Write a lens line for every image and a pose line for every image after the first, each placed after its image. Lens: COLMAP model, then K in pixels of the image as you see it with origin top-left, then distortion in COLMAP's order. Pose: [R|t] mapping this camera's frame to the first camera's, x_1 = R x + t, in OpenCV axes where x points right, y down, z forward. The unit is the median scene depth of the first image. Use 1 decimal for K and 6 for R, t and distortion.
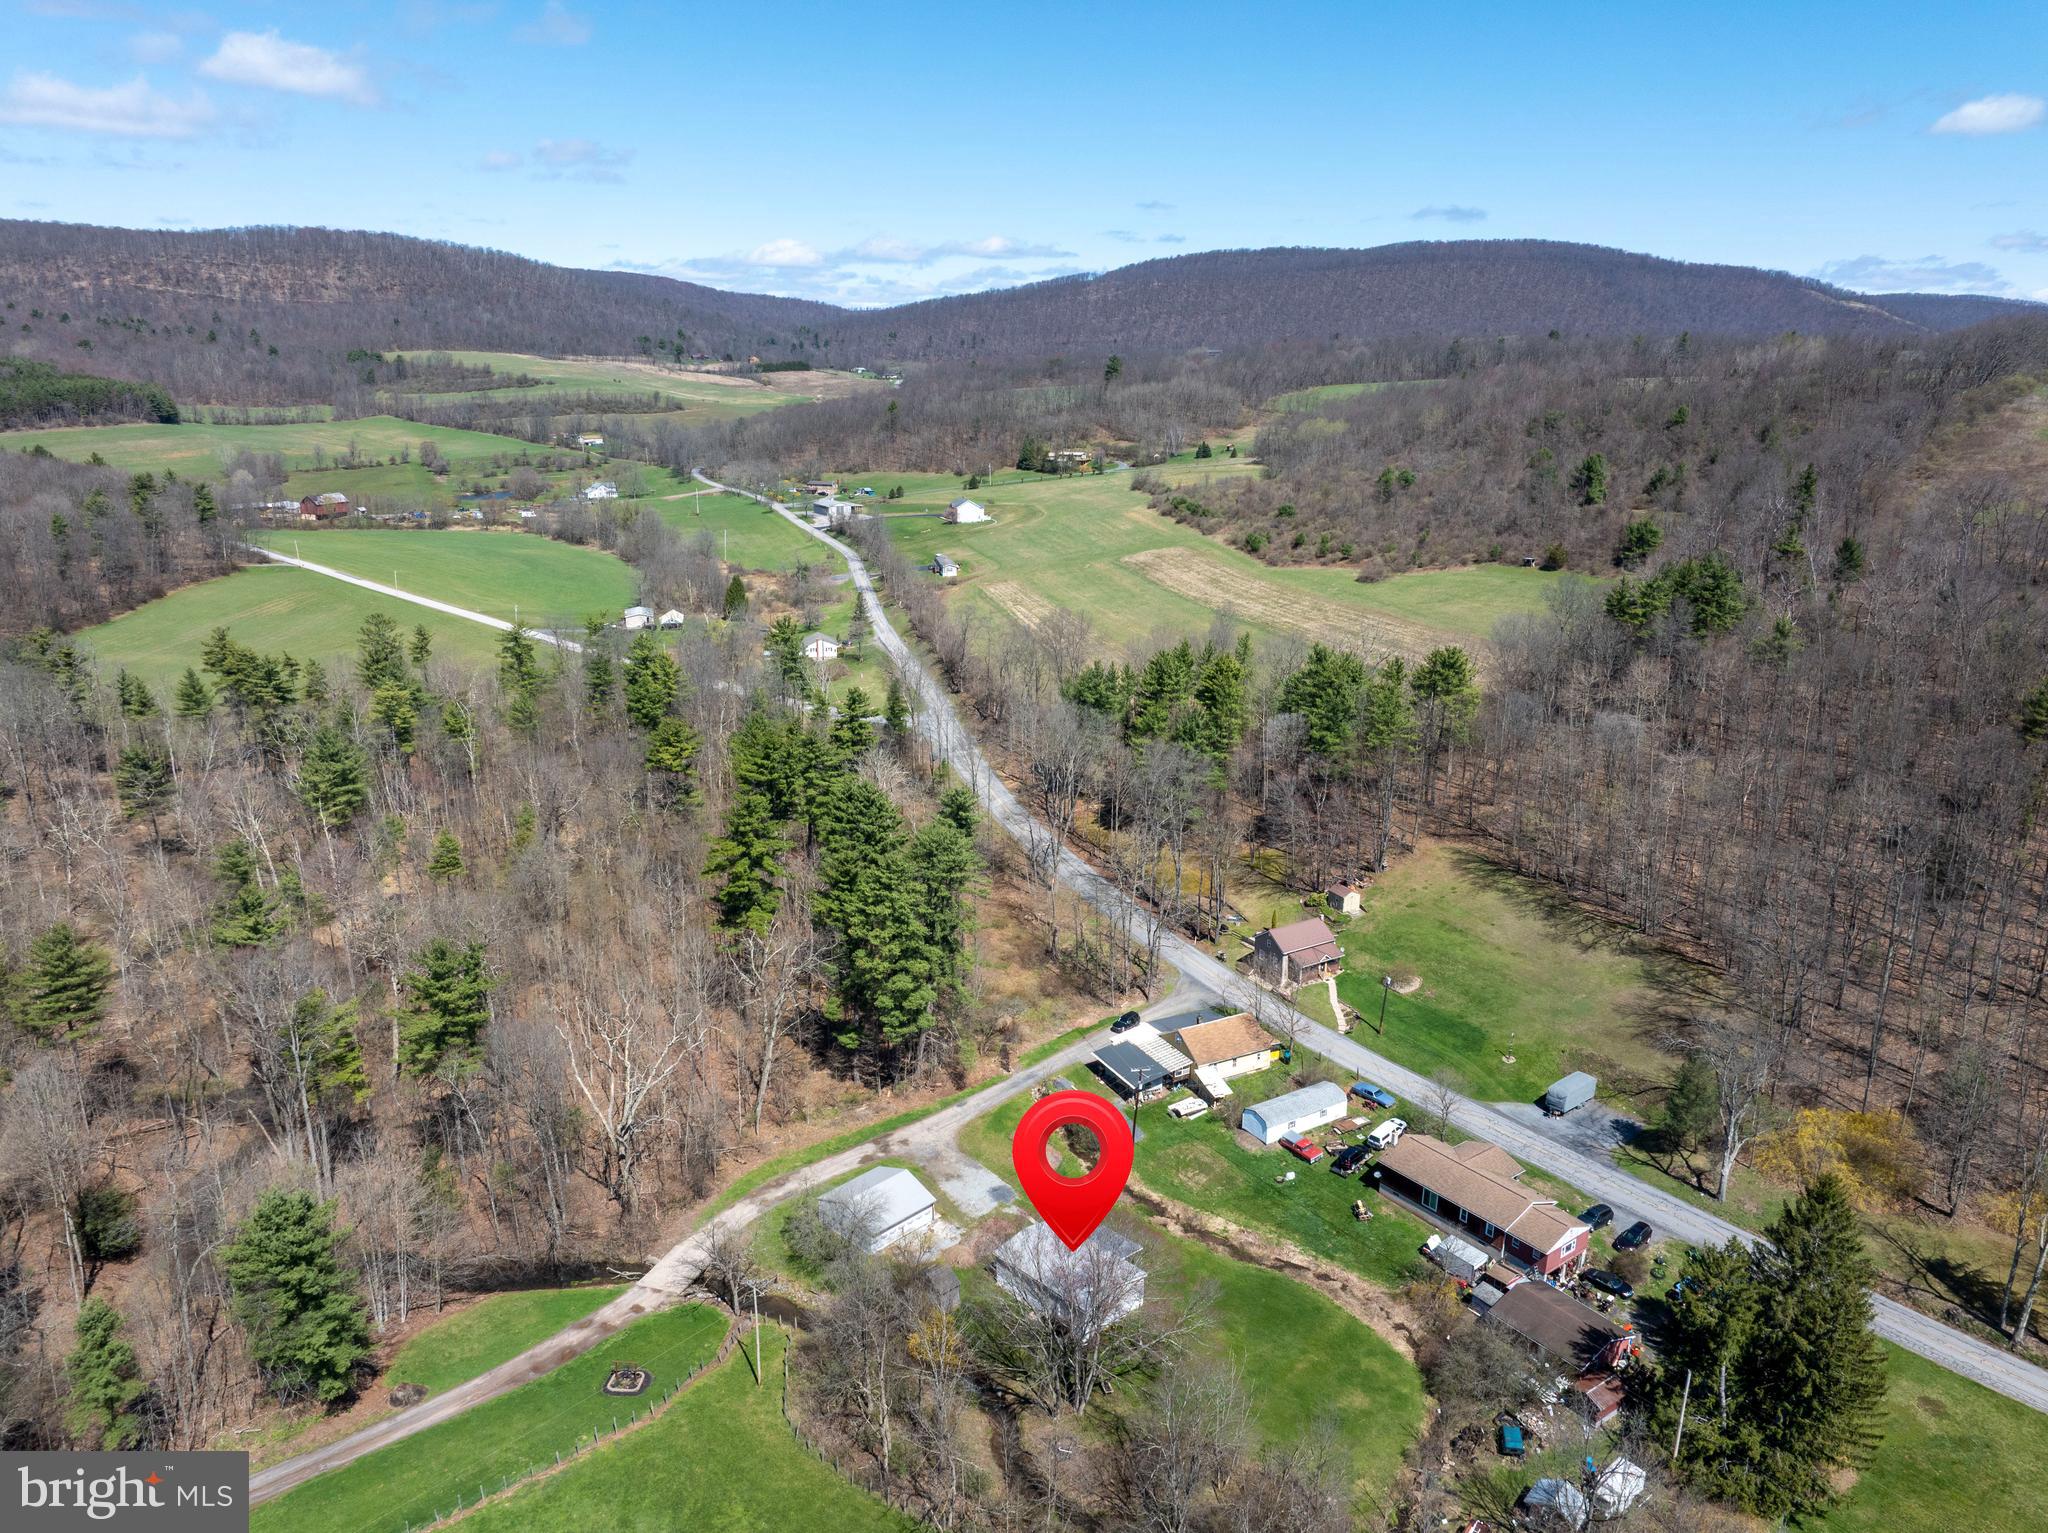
lens RADIAL K [[1445.5, 0, 1030.4], [0, 1445.5, 762.3], [0, 0, 1]] dist [-0.025735, -0.008575]
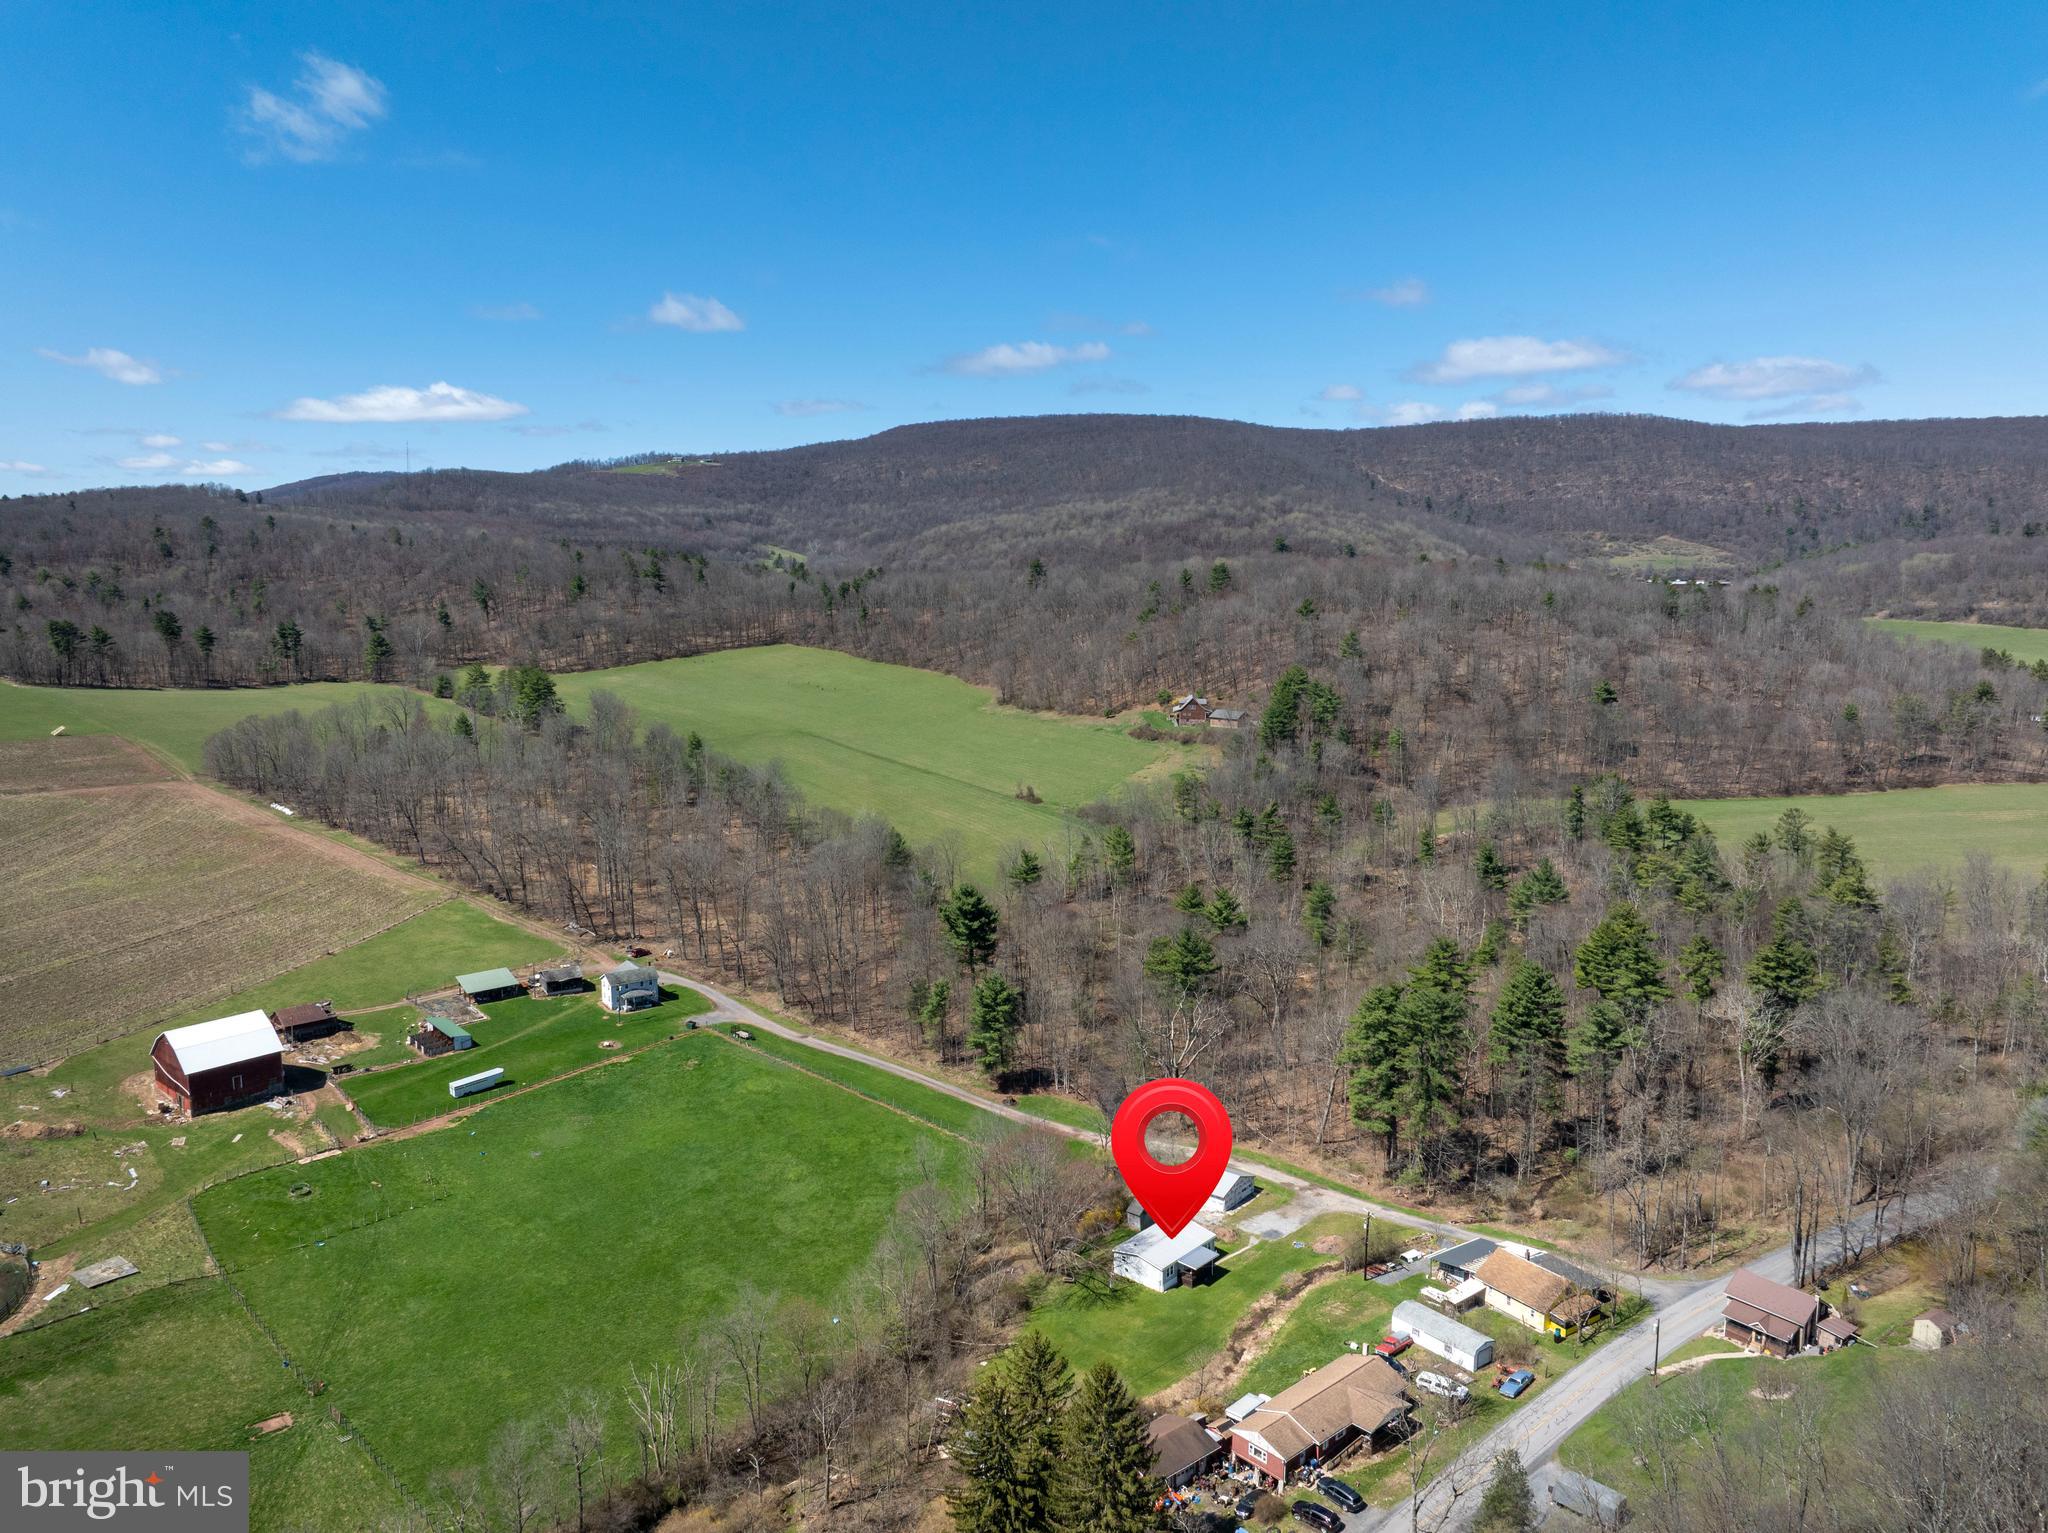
lens RADIAL K [[1445.5, 0, 1030.4], [0, 1445.5, 762.3], [0, 0, 1]] dist [-0.025735, -0.008575]
pose [[0.083621, 0.137725, -0.986934, 1.289289], [-0.266895, 0.957314, 0.110978, -0.214836], [0.960091, 0.254127, 0.116810, 0.564861]]
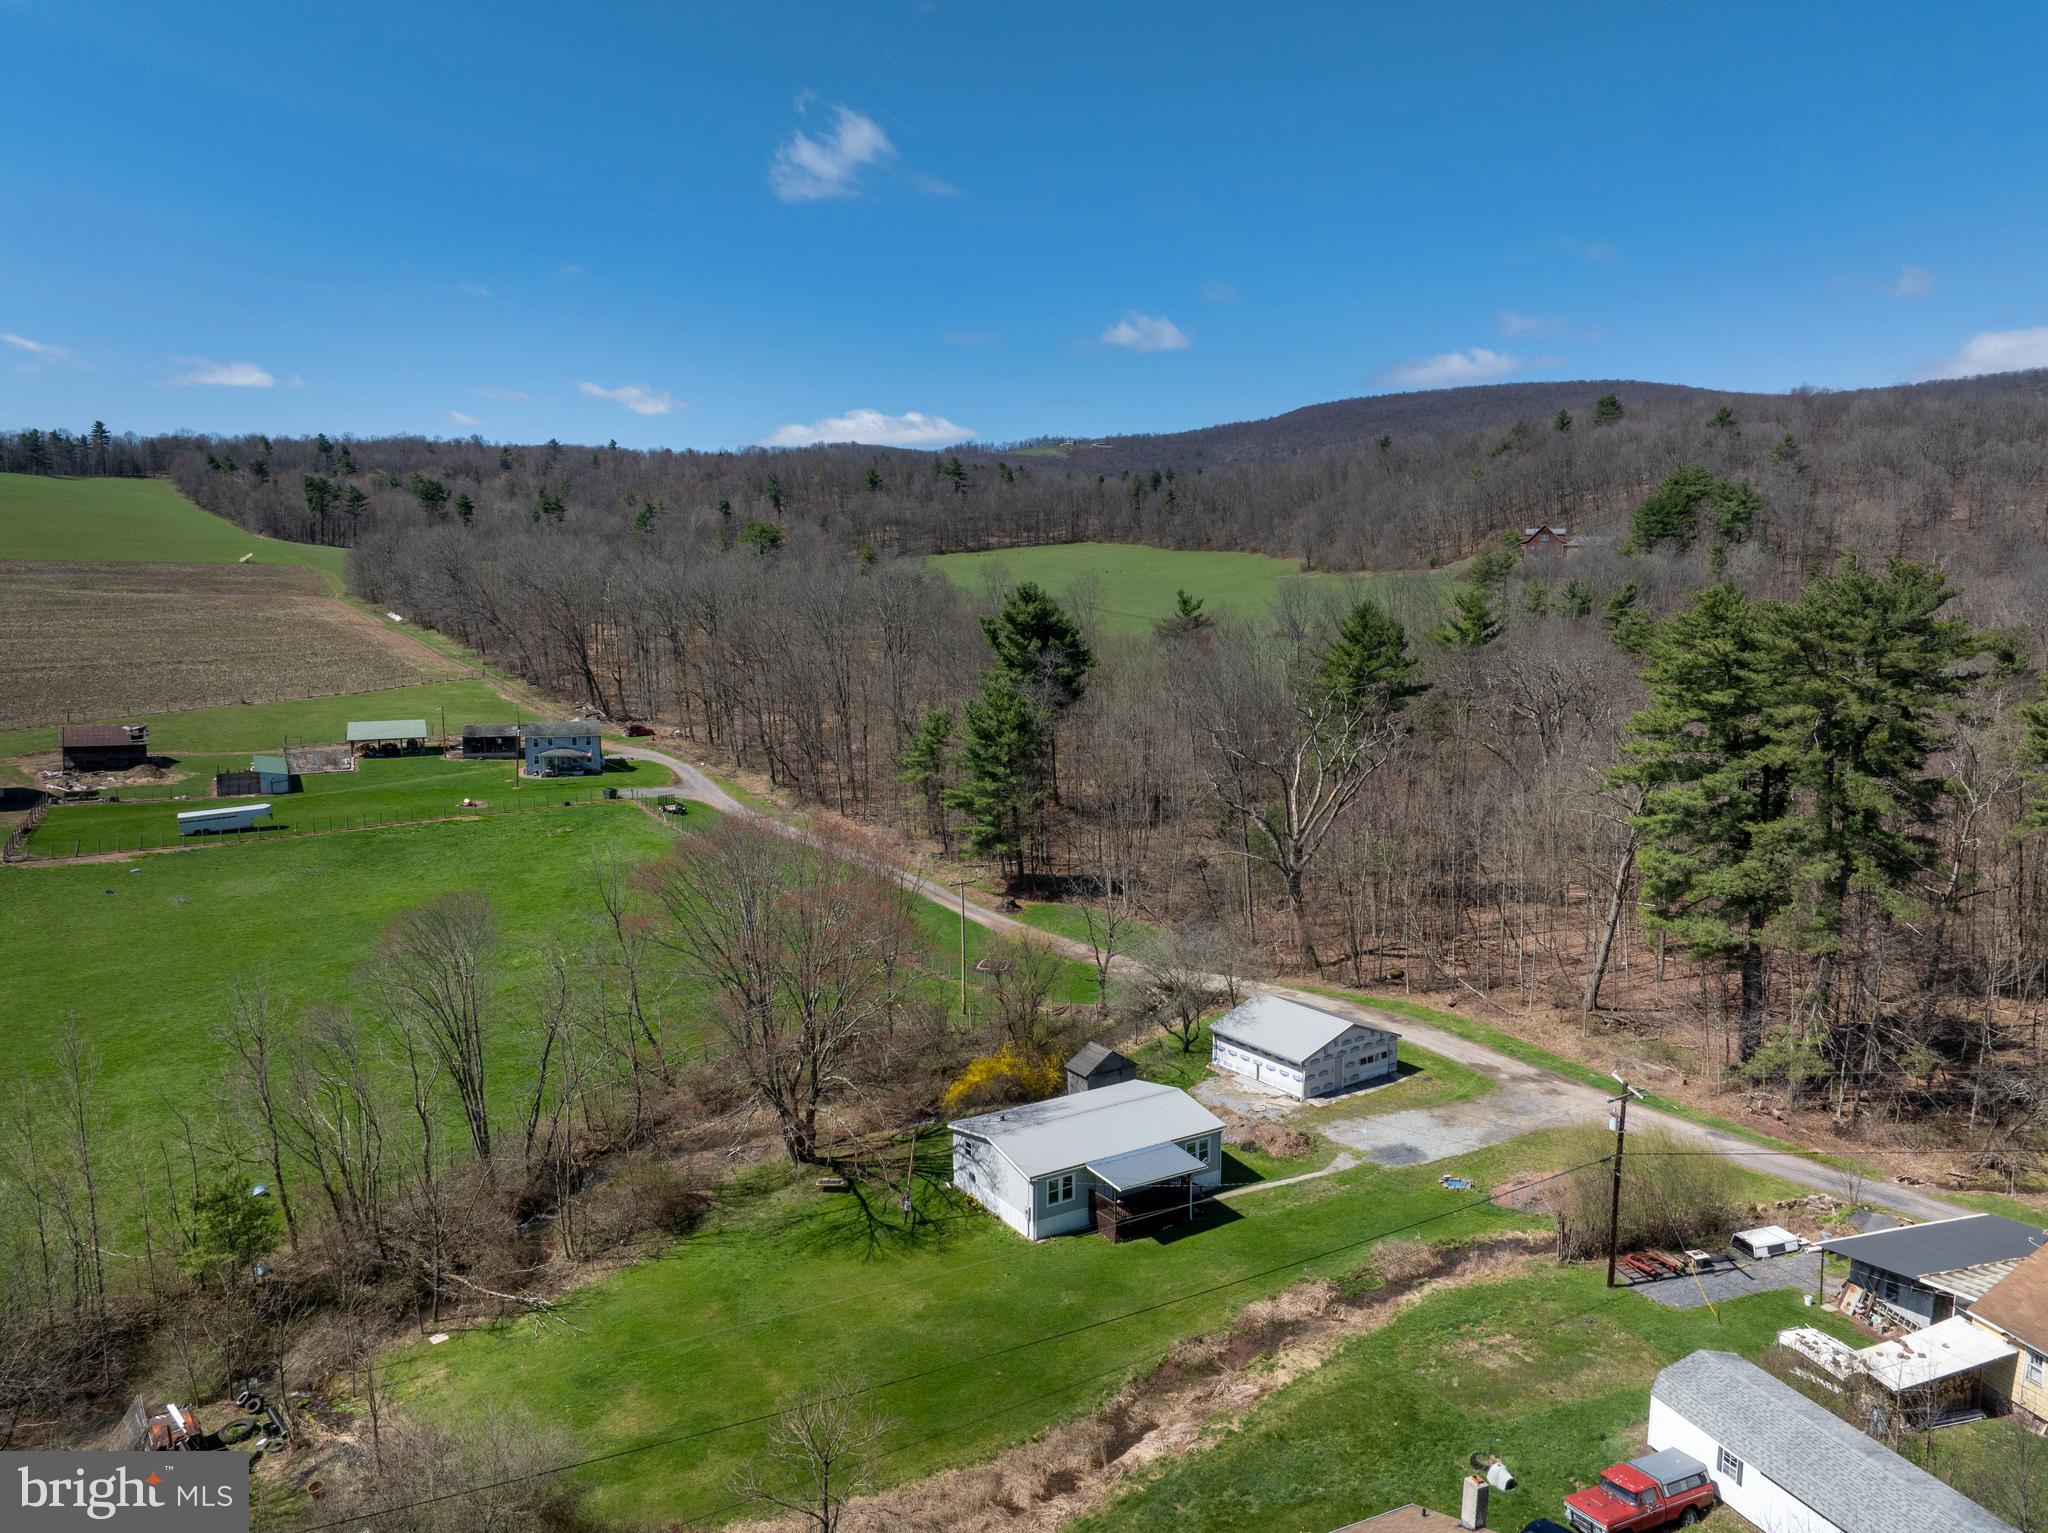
lens RADIAL K [[1445.5, 0, 1030.4], [0, 1445.5, 762.3], [0, 0, 1]] dist [-0.025735, -0.008575]
pose [[-0.201191, 0.119791, -0.972200, 0.536866], [-0.269074, 0.947557, 0.172438, 0.118095], [0.941871, 0.296286, -0.158407, 0.983751]]
